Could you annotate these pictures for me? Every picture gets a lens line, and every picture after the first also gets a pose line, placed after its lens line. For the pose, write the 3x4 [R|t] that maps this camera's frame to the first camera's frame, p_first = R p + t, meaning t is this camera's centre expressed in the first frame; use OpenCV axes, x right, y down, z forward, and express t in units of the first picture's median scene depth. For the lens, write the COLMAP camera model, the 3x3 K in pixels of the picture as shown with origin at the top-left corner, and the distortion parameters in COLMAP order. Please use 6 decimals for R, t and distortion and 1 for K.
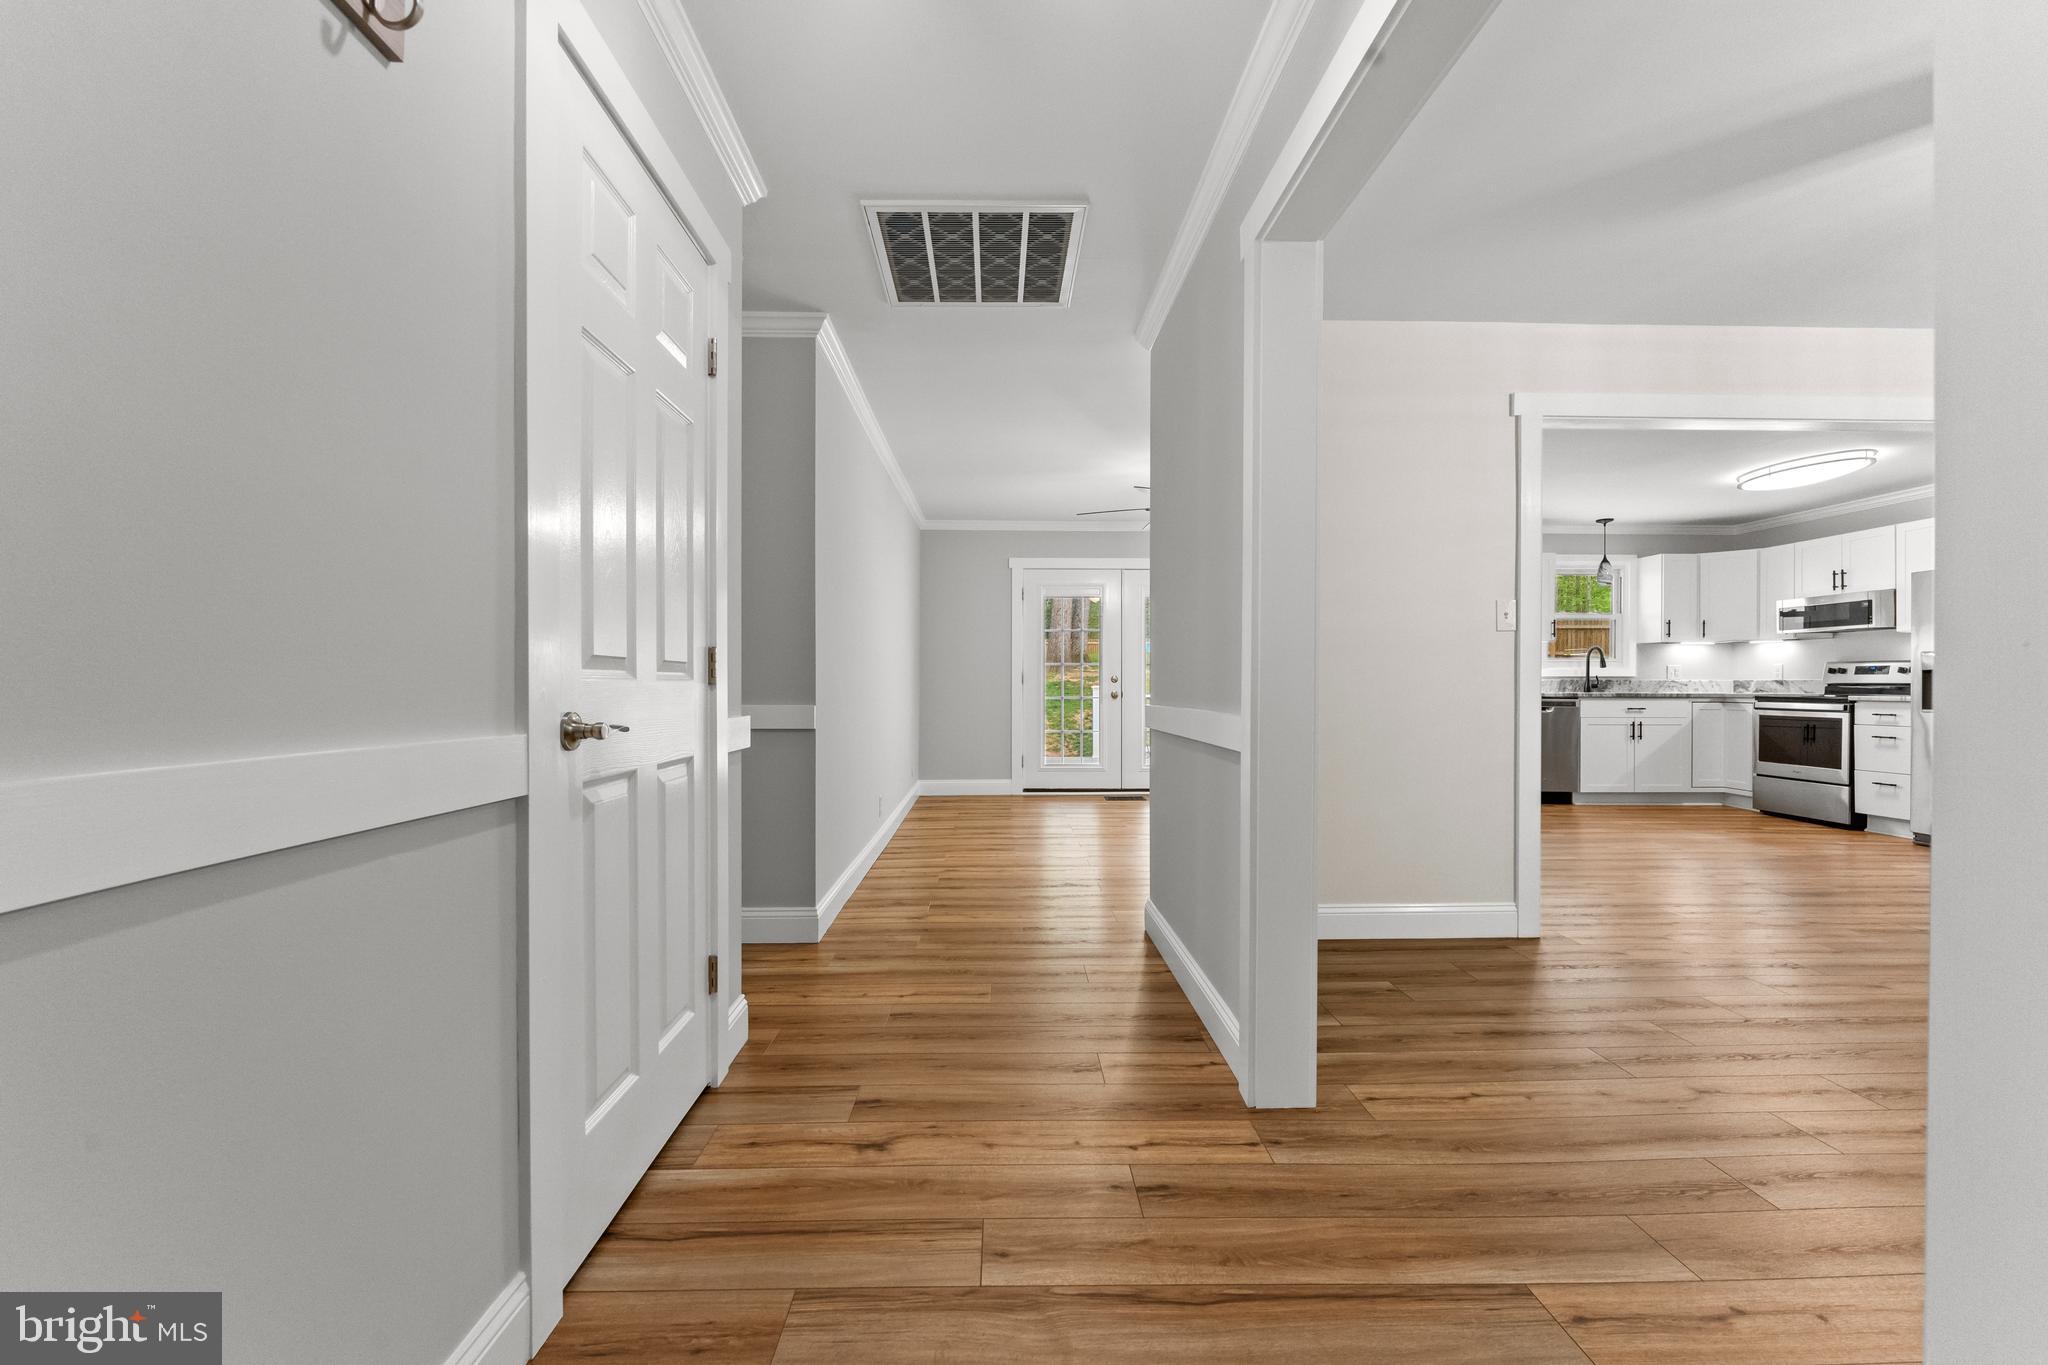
lens RADIAL K [[854.0, 0, 1013.1], [0, 854.0, 687.9], [0, 0, 1]] dist [0.000181, -0.000454]
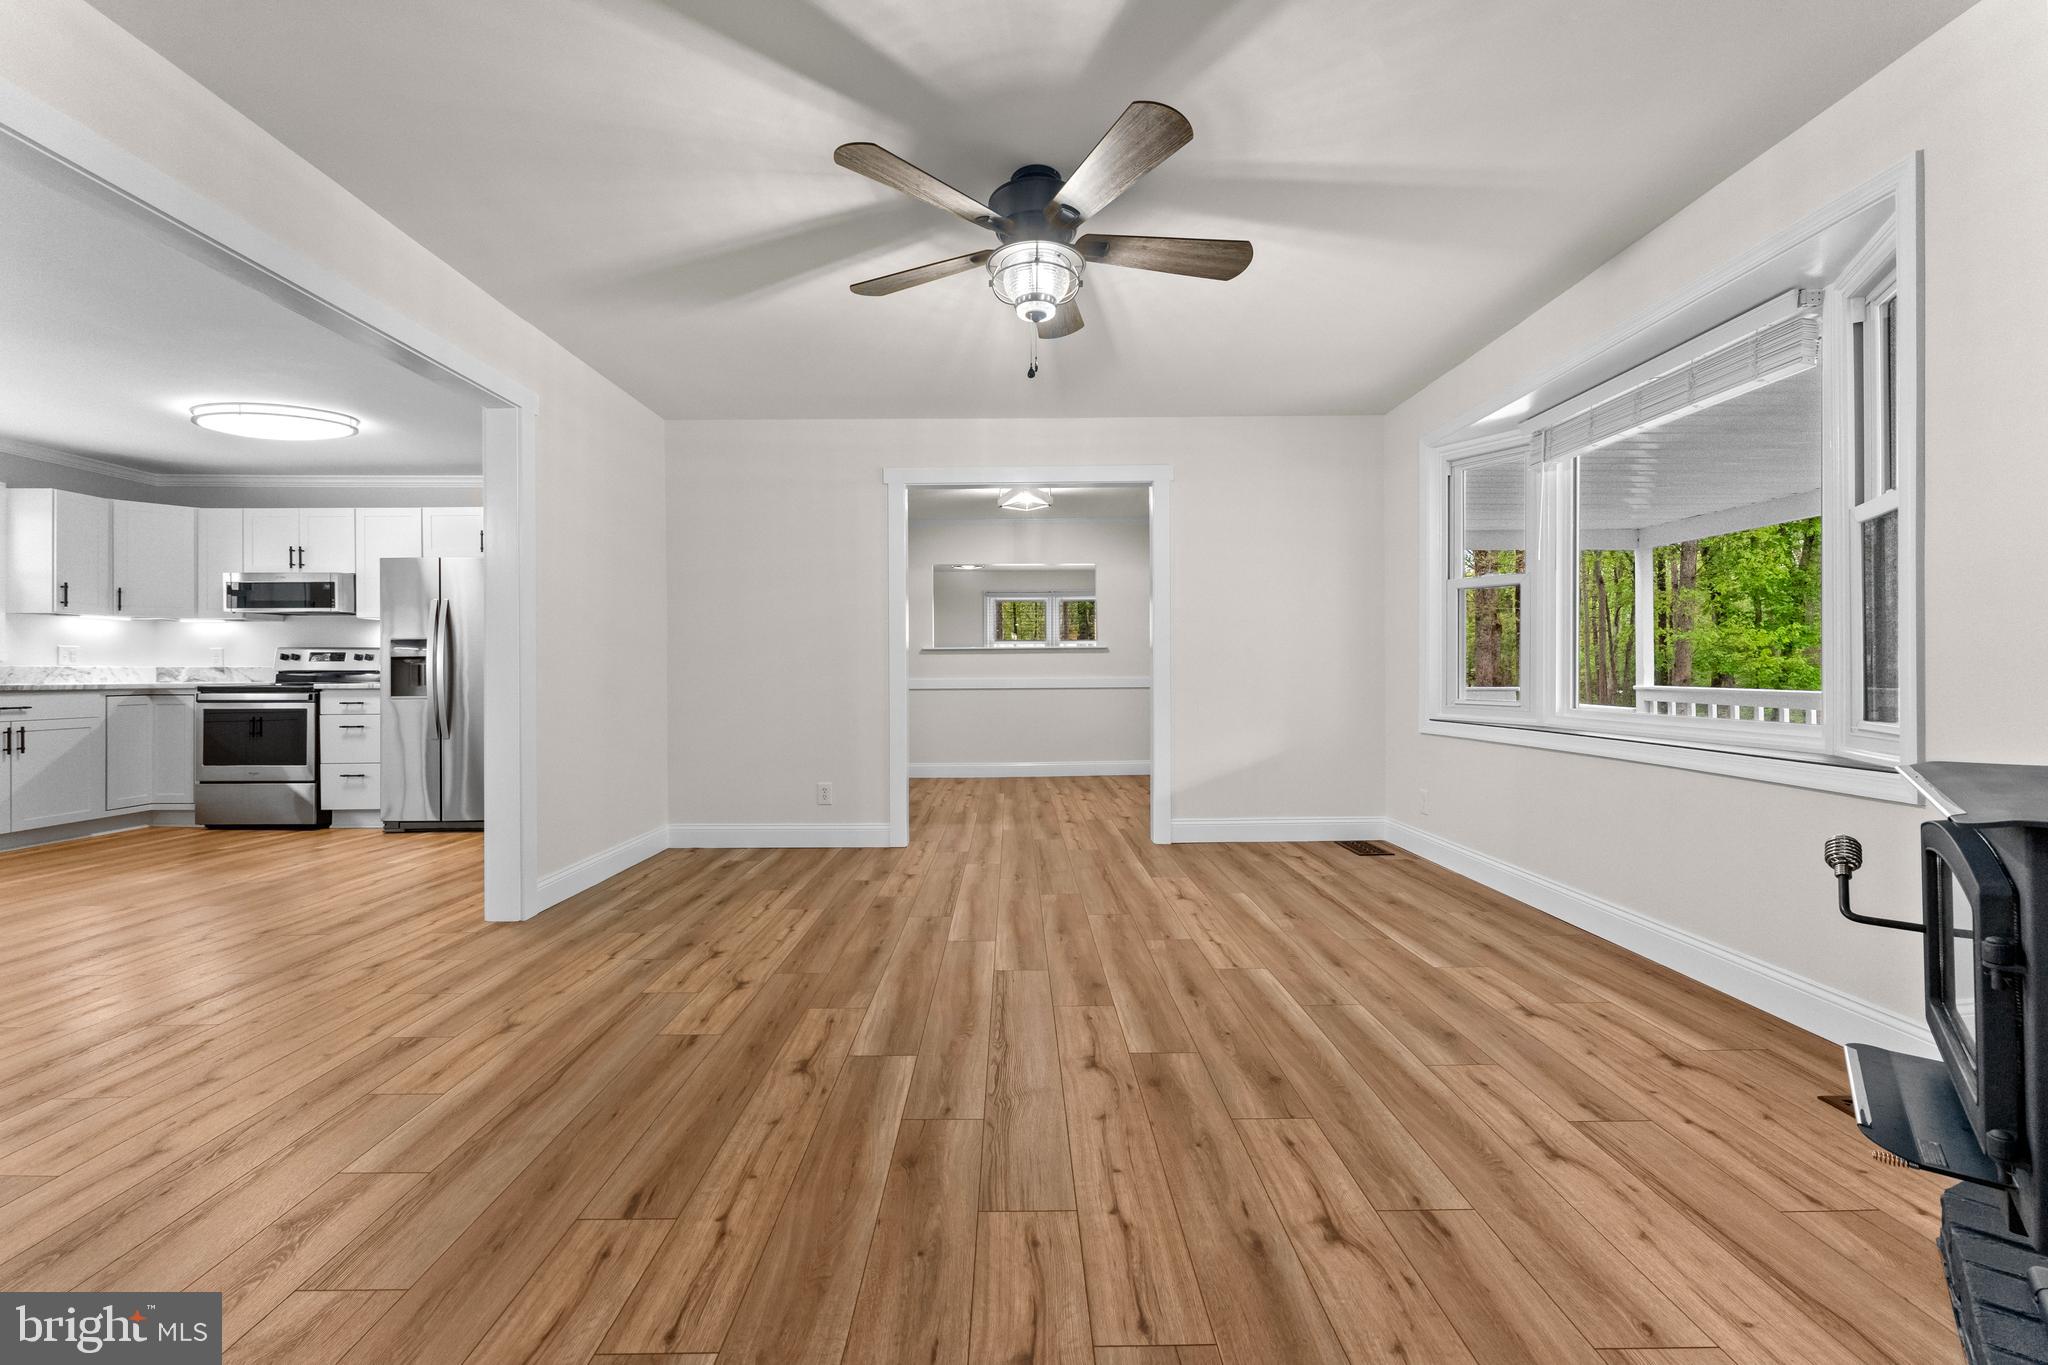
lens RADIAL K [[822.1, 0, 1023.5], [0, 822.1, 670.5], [0, 0, 1]] dist [0.003147, -0.000942]
pose [[0.007395, 0.002657, 0.999969, 0.088458], [0.007111, 0.999971, -0.002710, 0.002265], [-0.999947, 0.007131, 0.007376, 0.207234]]
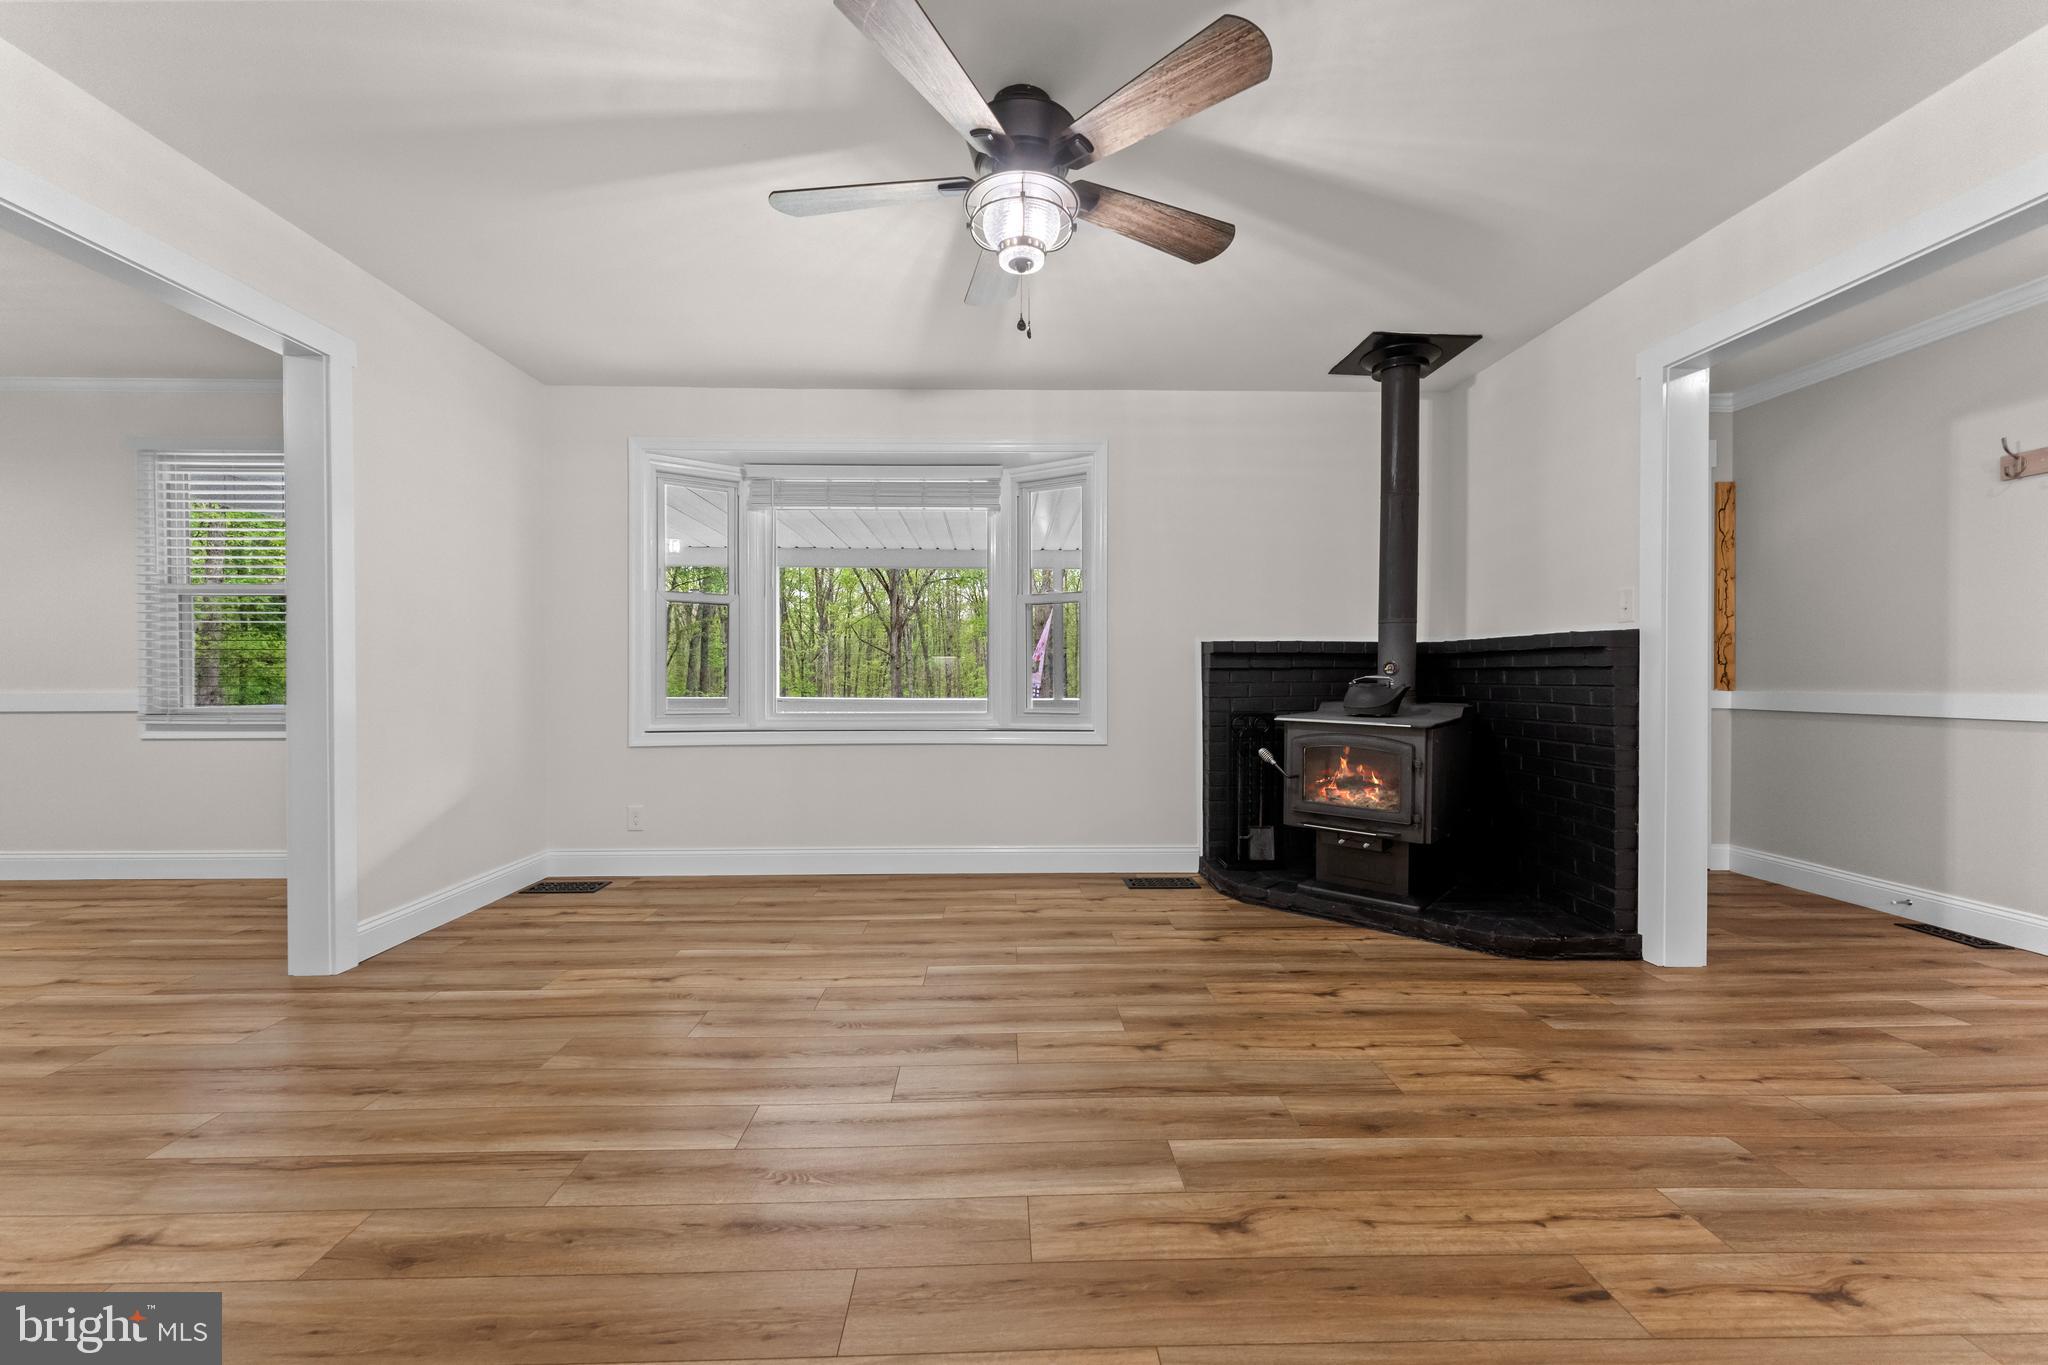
lens RADIAL K [[822.1, 0, 1015.0], [0, 822.1, 686.8], [0, 0, 1]] dist [0.003147, -0.000942]
pose [[-0.999988, 0.000876, -0.004757, 0.455754], [0.000831, 0.999956, 0.009355, 0.001696], [0.004765, 0.009351, -0.999945, 0.514091]]
